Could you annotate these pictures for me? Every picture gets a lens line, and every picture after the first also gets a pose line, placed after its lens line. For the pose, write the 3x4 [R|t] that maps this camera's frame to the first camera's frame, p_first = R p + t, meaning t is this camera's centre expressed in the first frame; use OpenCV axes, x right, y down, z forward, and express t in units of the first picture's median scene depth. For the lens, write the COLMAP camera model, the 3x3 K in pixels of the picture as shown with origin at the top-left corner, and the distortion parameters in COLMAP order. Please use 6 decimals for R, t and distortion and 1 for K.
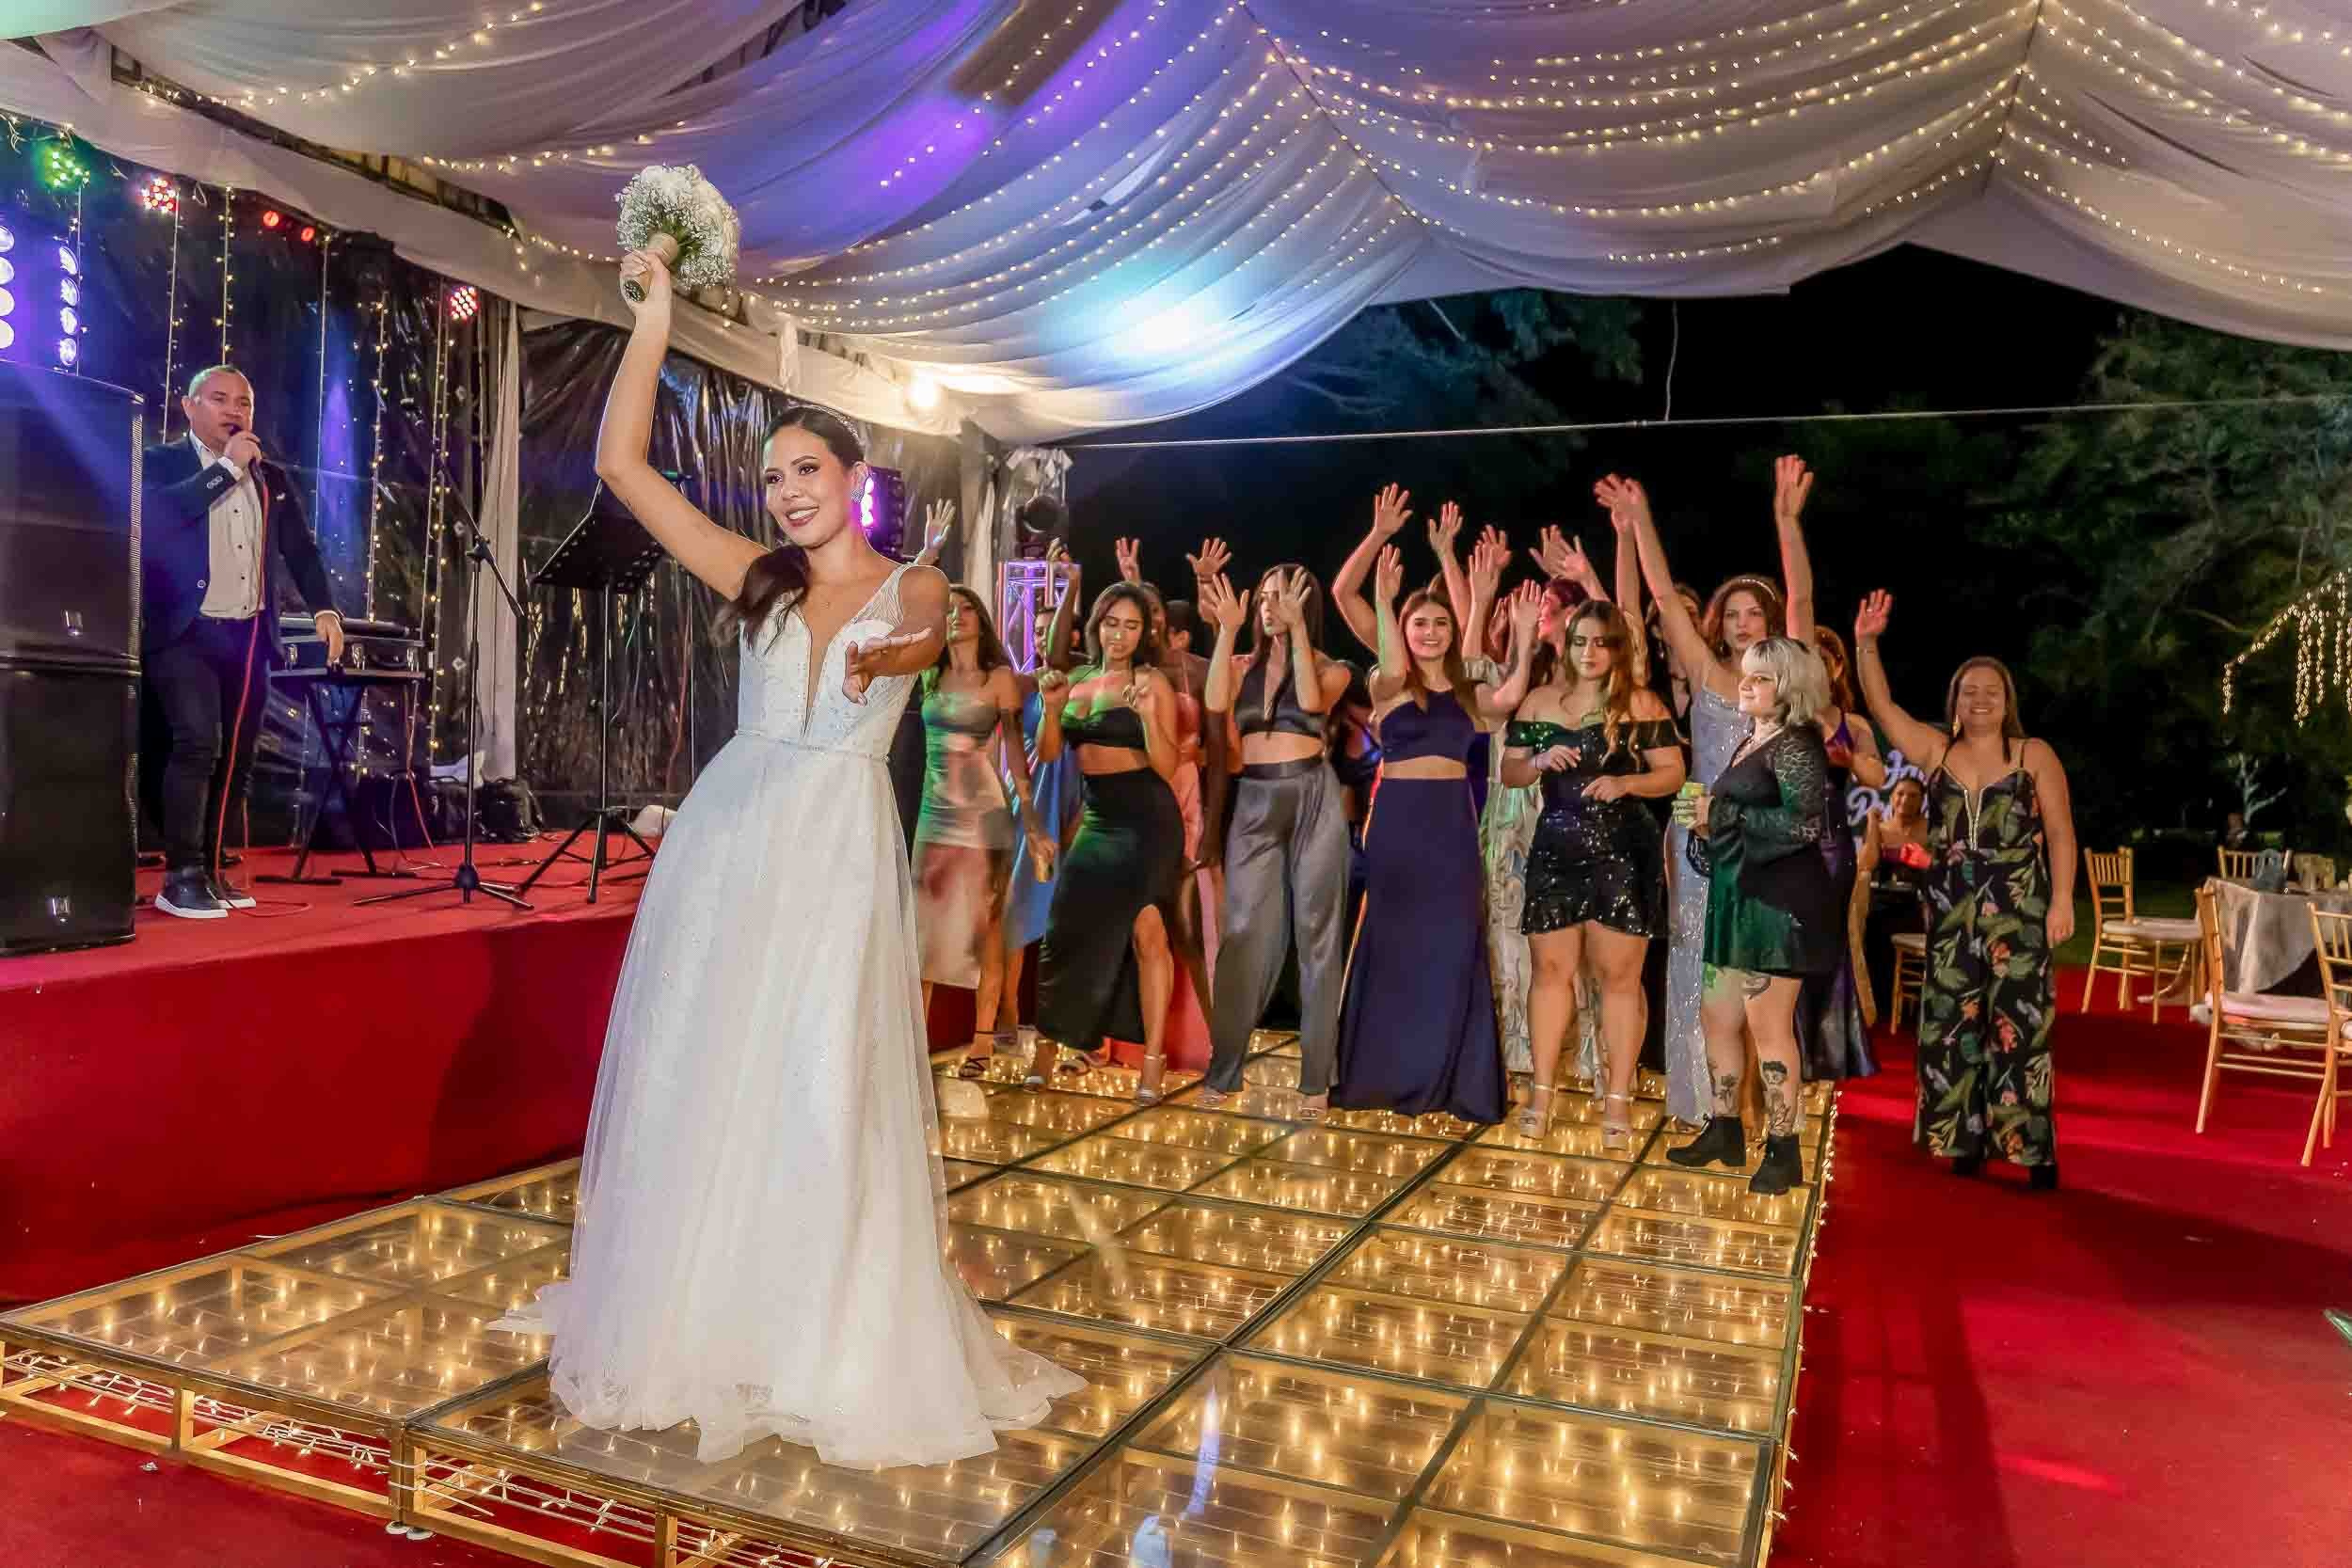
lens RADIAL K [[1749.7, 0, 1177.4], [0, 1749.7, 777.4], [0, 0, 1]] dist [-0.005141, 0.002001]
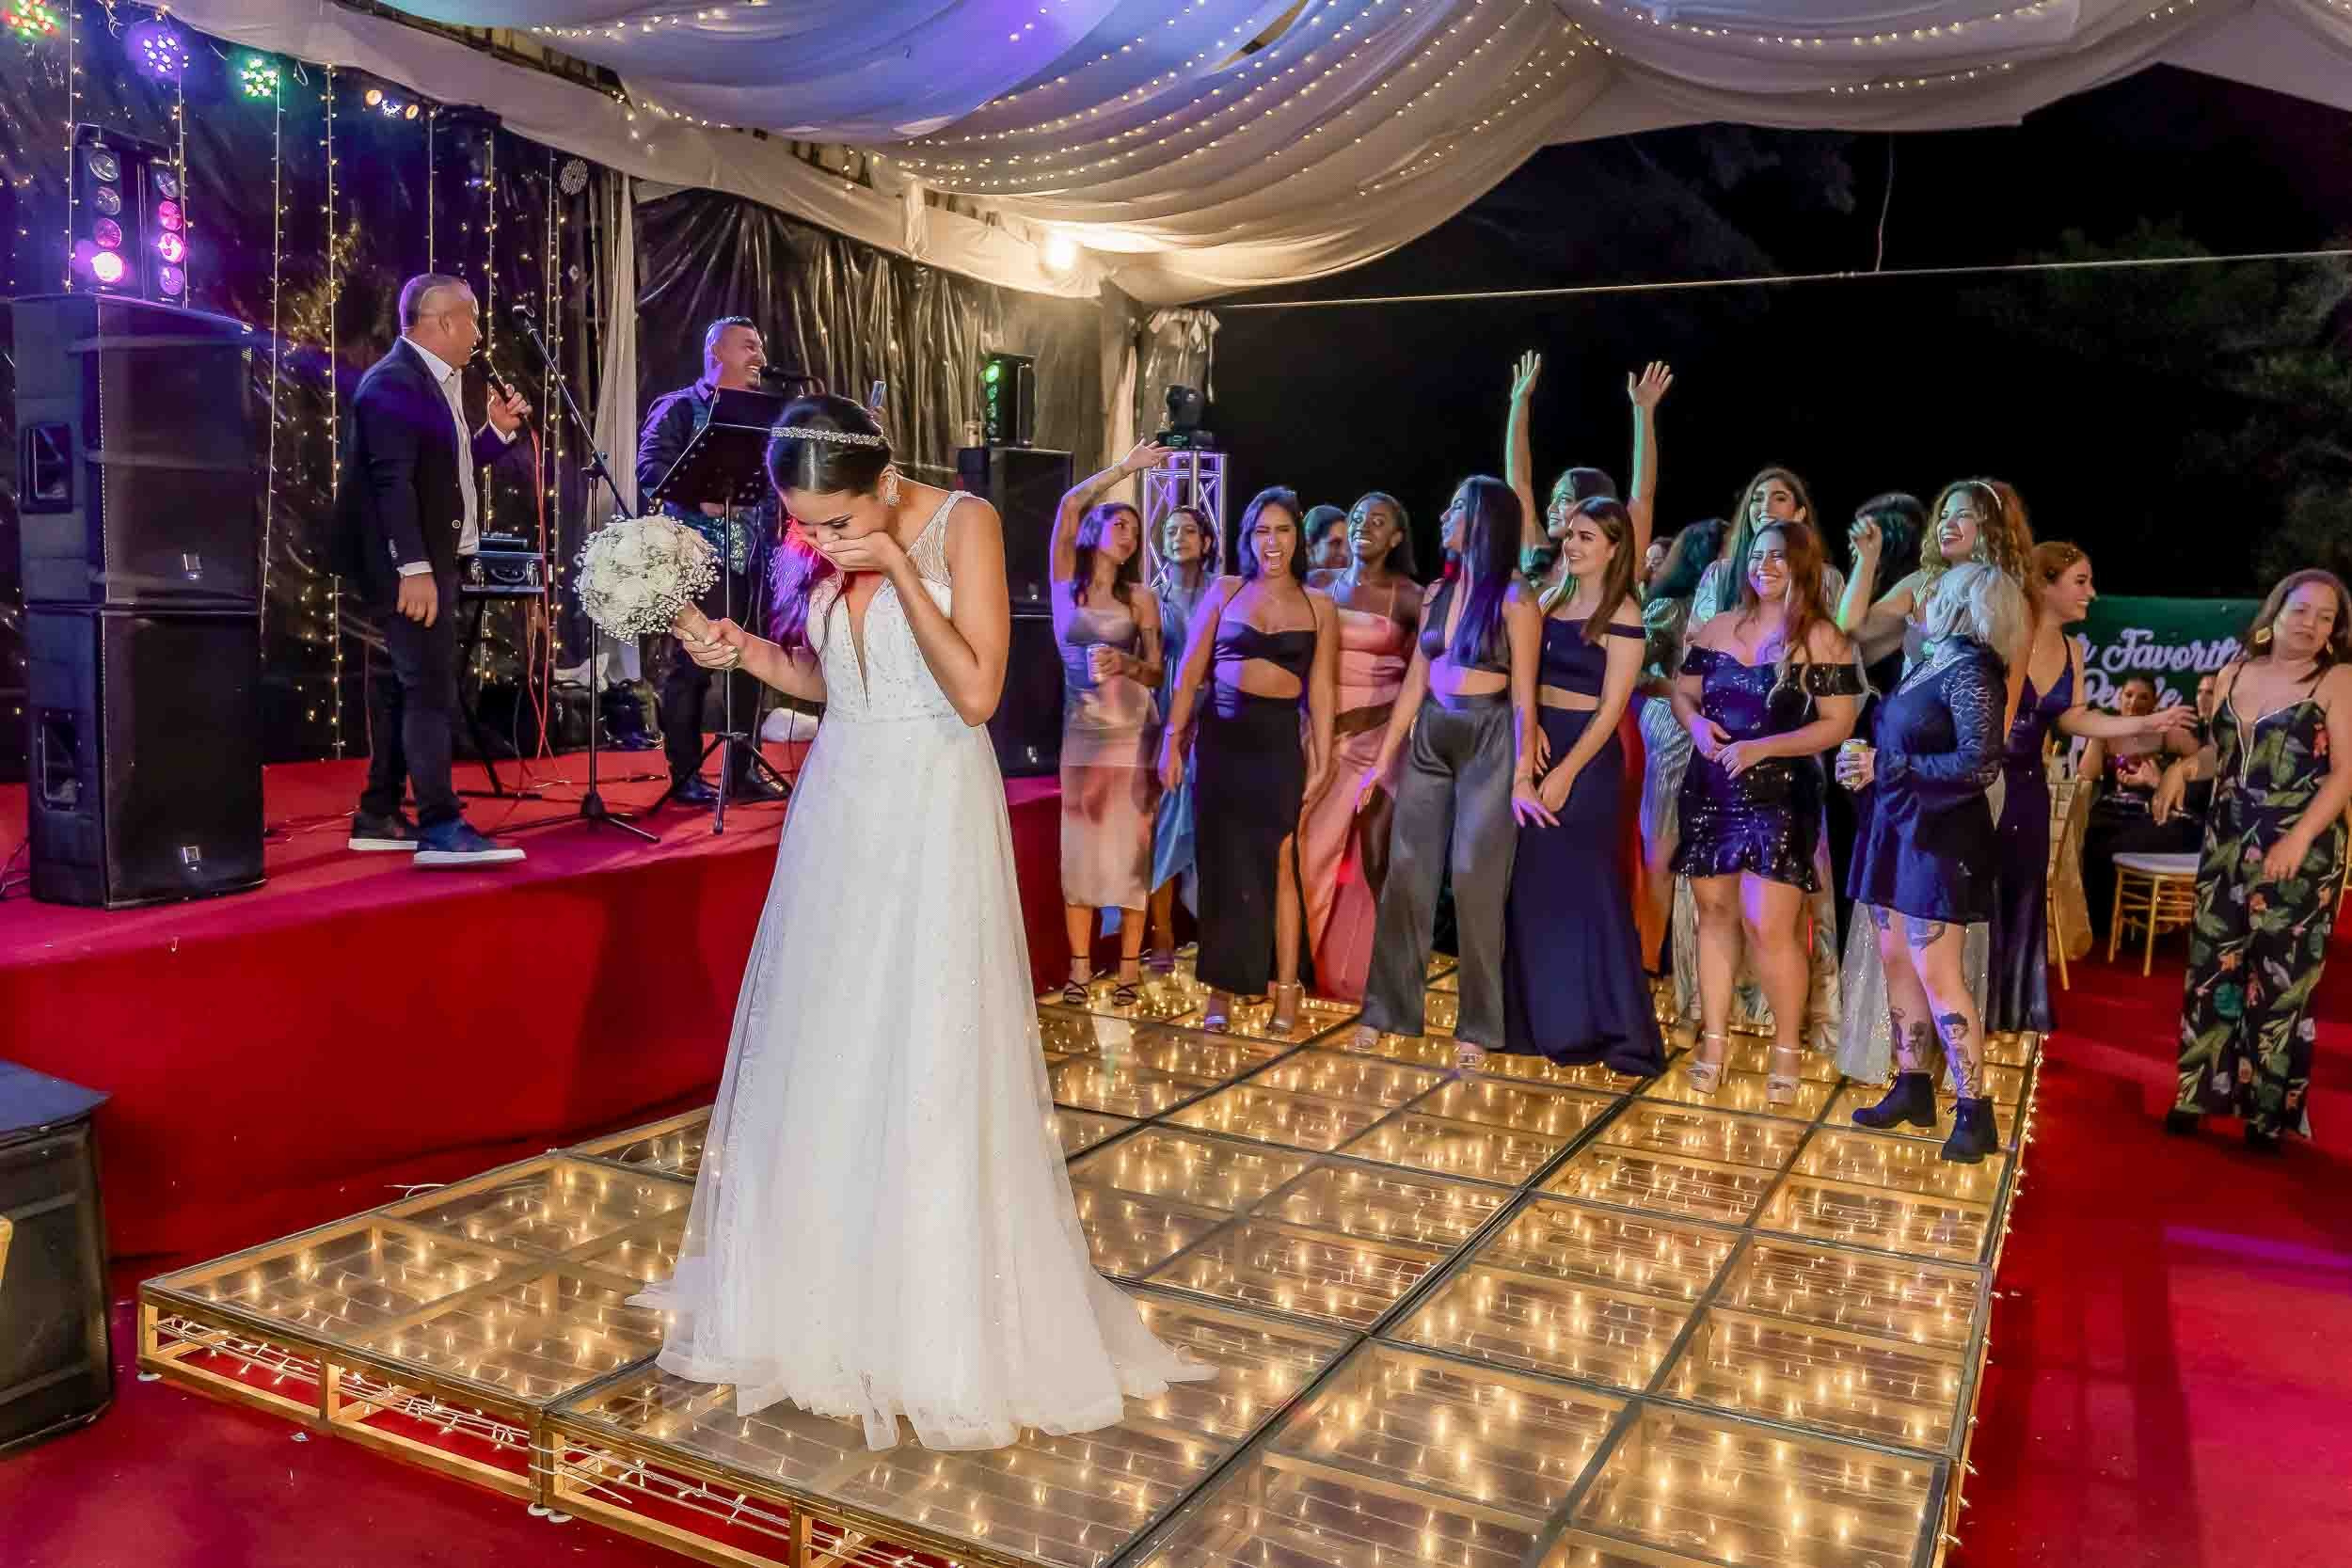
lens RADIAL K [[1868.3, 0, 1197.6], [0, 1868.3, 782.5], [0, 0, 1]] dist [-0.005945, 0.000602]
pose [[0.997283, 0.003412, -0.073592, 0.004325], [0.002161, 0.997141, 0.075526, -0.033343], [0.073639, -0.075480, 0.994424, -0.003379]]
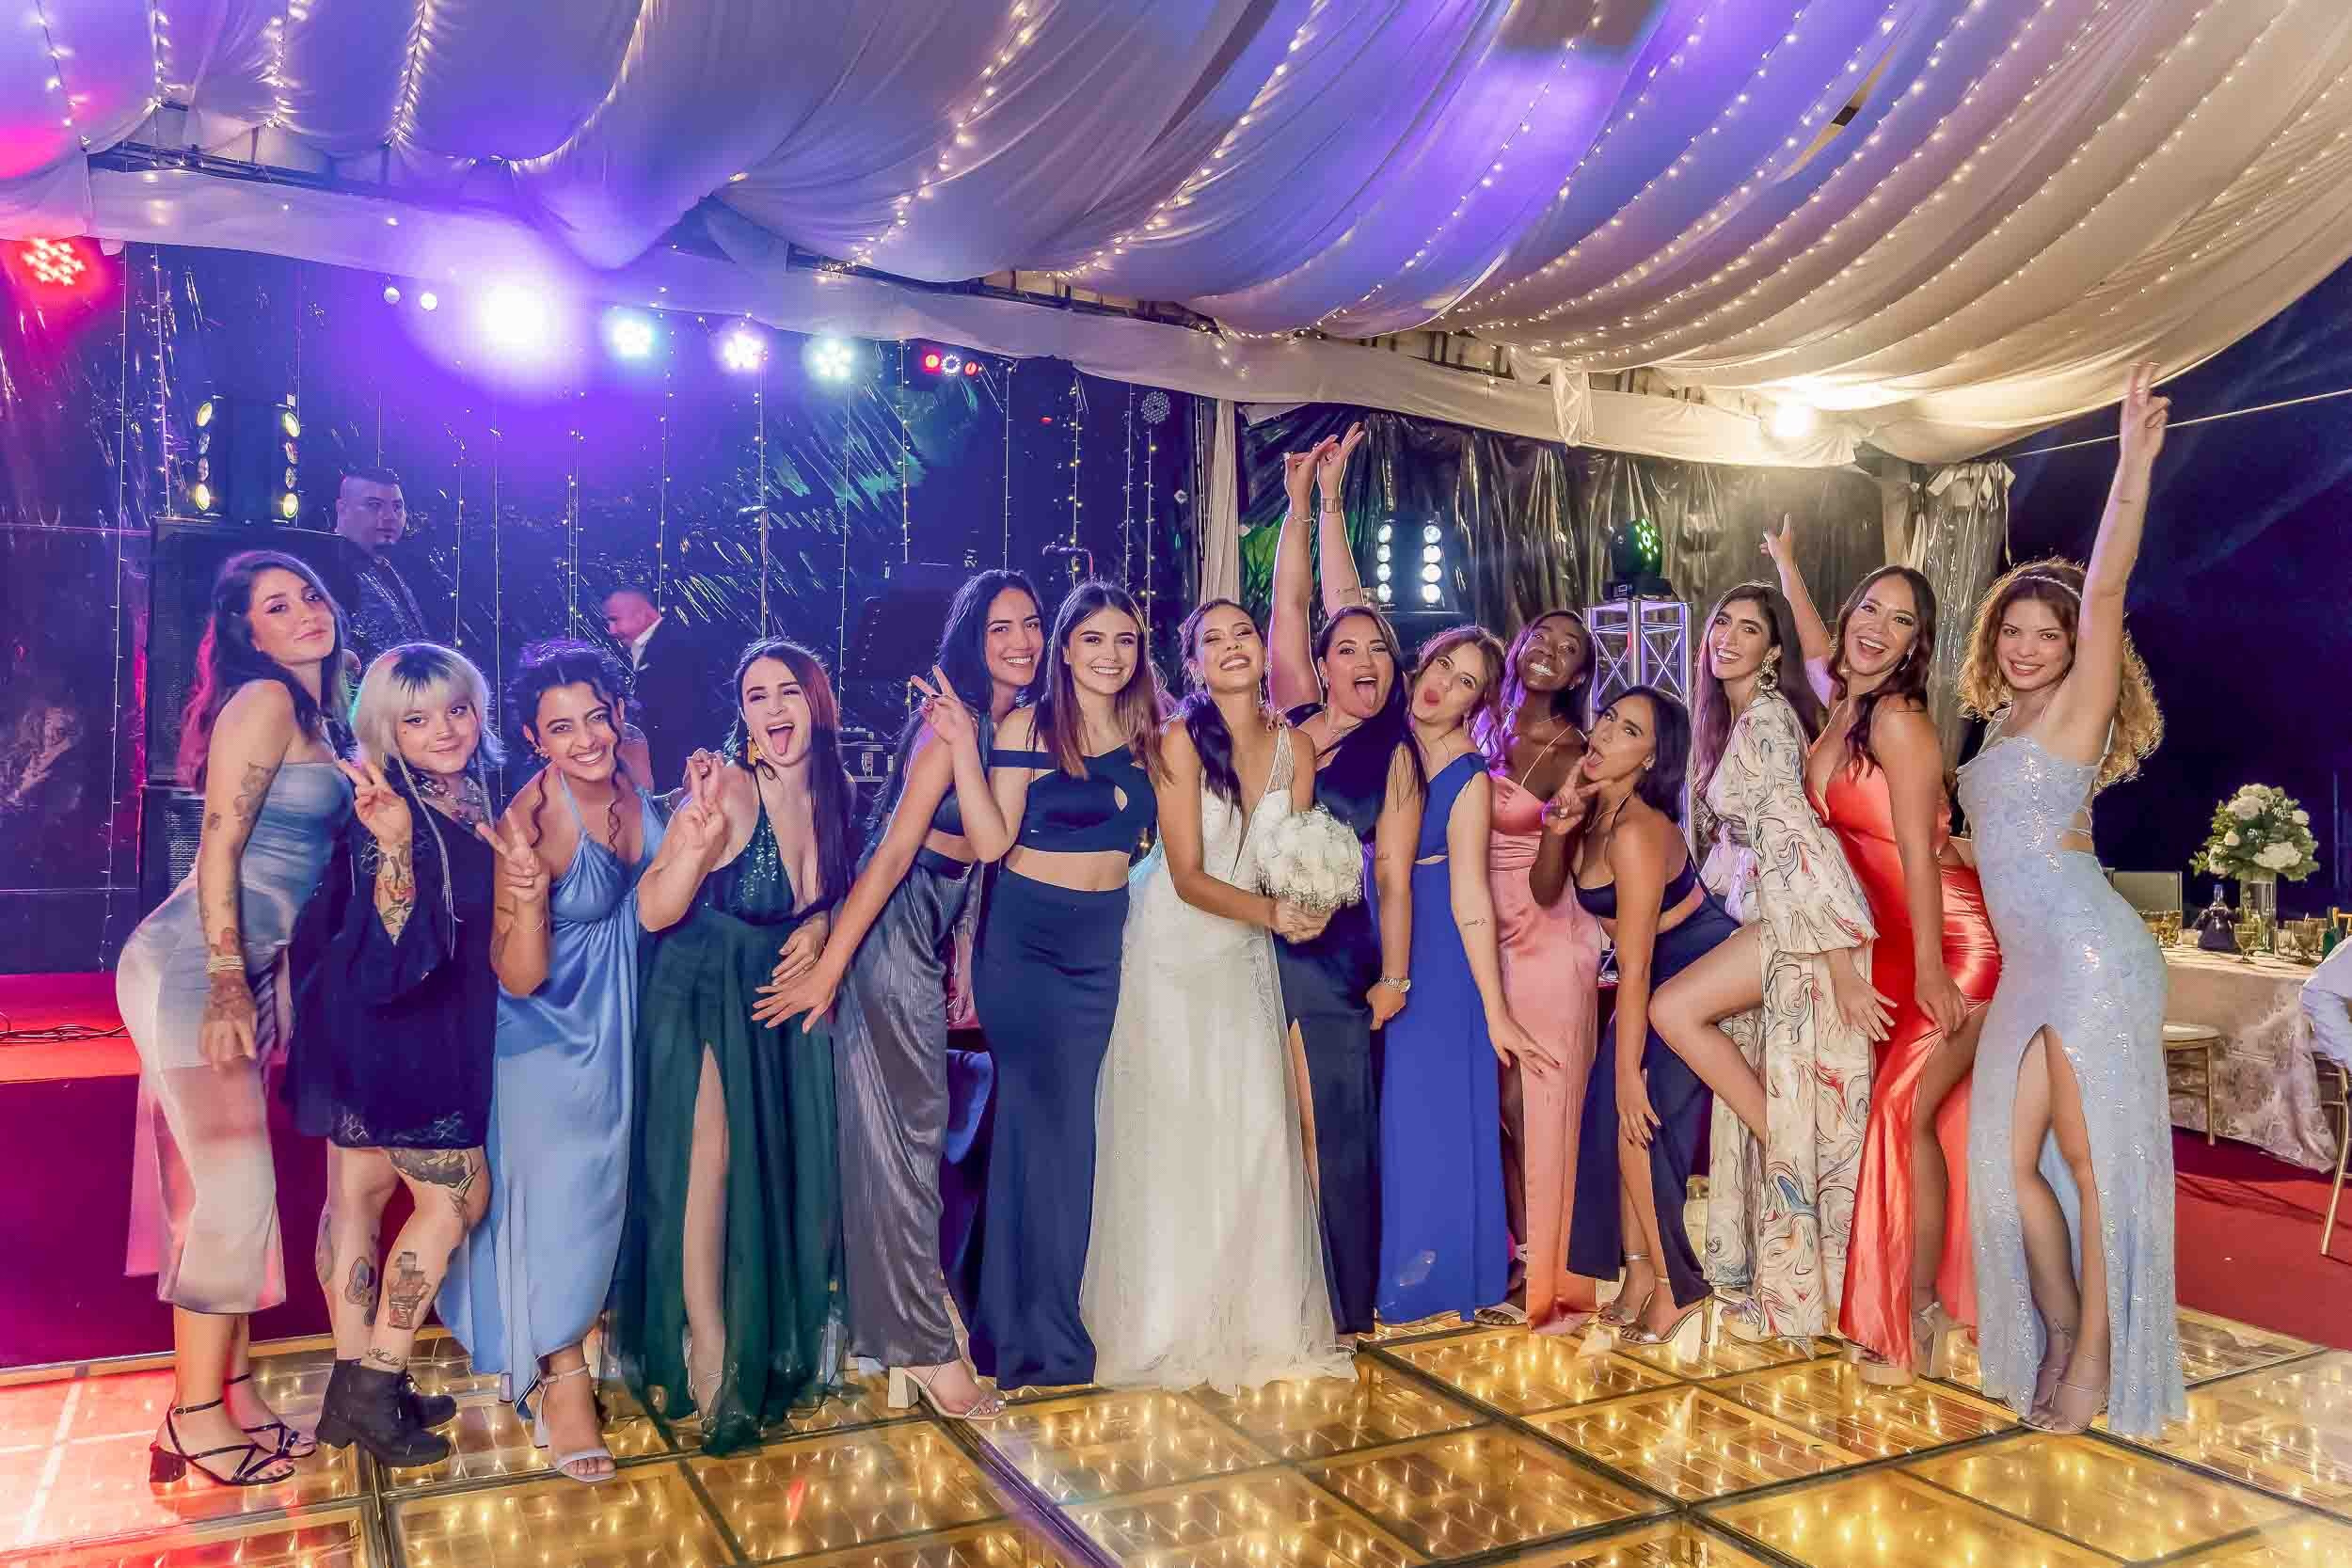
lens RADIAL K [[1746.2, 0, 1176.0], [0, 1746.2, 784.0], [0, 0, 1]] dist [-0.004380, 0.002153]
pose [[0.764635, -0.037638, -0.643364, 0.386835], [0.005396, 0.998632, -0.052009, -0.003662], [0.644441, 0.036297, 0.763792, 0.396548]]
